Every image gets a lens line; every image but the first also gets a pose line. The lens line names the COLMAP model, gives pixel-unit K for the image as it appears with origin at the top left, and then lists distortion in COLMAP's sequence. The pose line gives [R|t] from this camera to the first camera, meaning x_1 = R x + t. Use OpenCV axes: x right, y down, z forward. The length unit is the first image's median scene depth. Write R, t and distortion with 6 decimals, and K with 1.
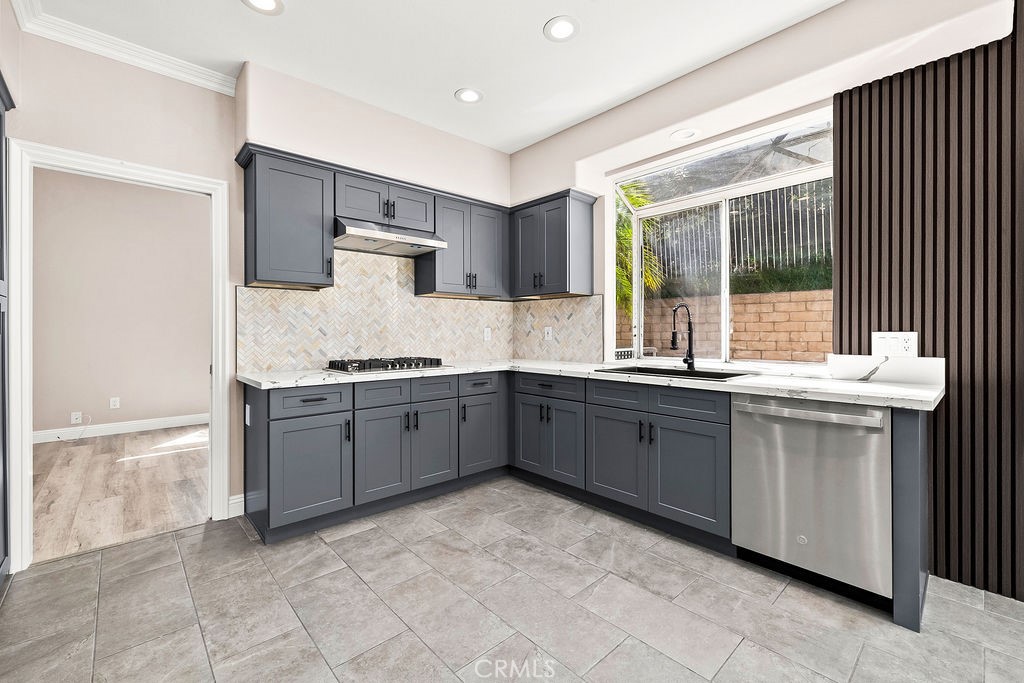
lens RADIAL K [[432.1, 0, 508.0], [0, 432.1, 331.6], [0, 0, 1]] dist [0.001645, -0.000002]
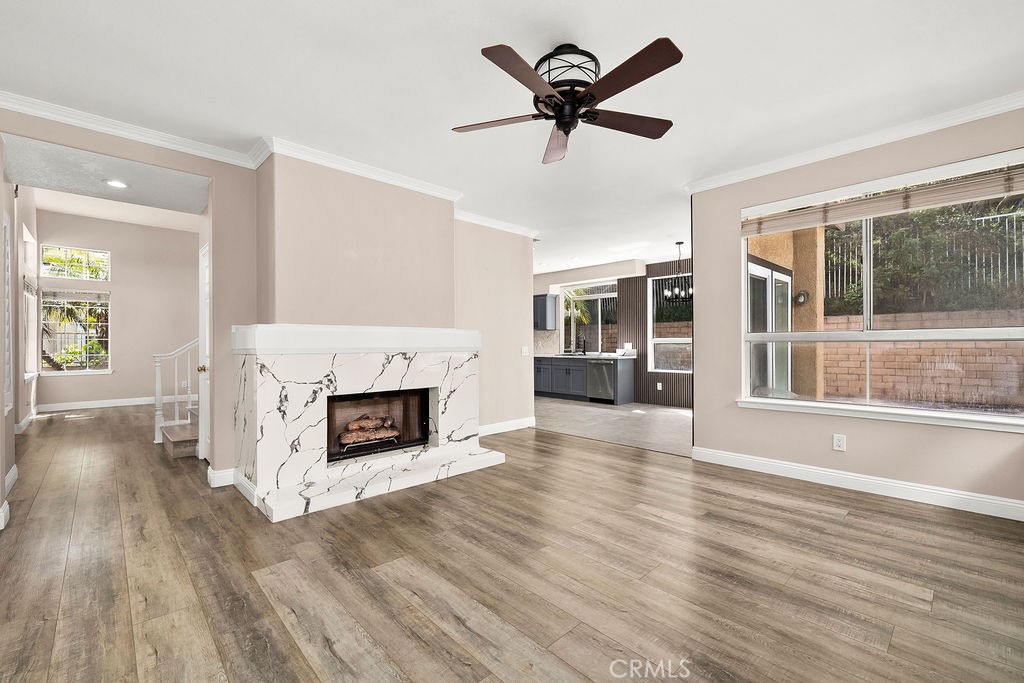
lens RADIAL K [[432.1, 0, 508.3], [0, 432.1, 346.4], [0, 0, 1]] dist [0.001645, -0.000002]
pose [[0.999655, -0.003068, 0.026086, -0.228959], [0.002807, 0.999945, 0.010066, -0.007469], [-0.026115, -0.009989, 0.999609, -2.209656]]
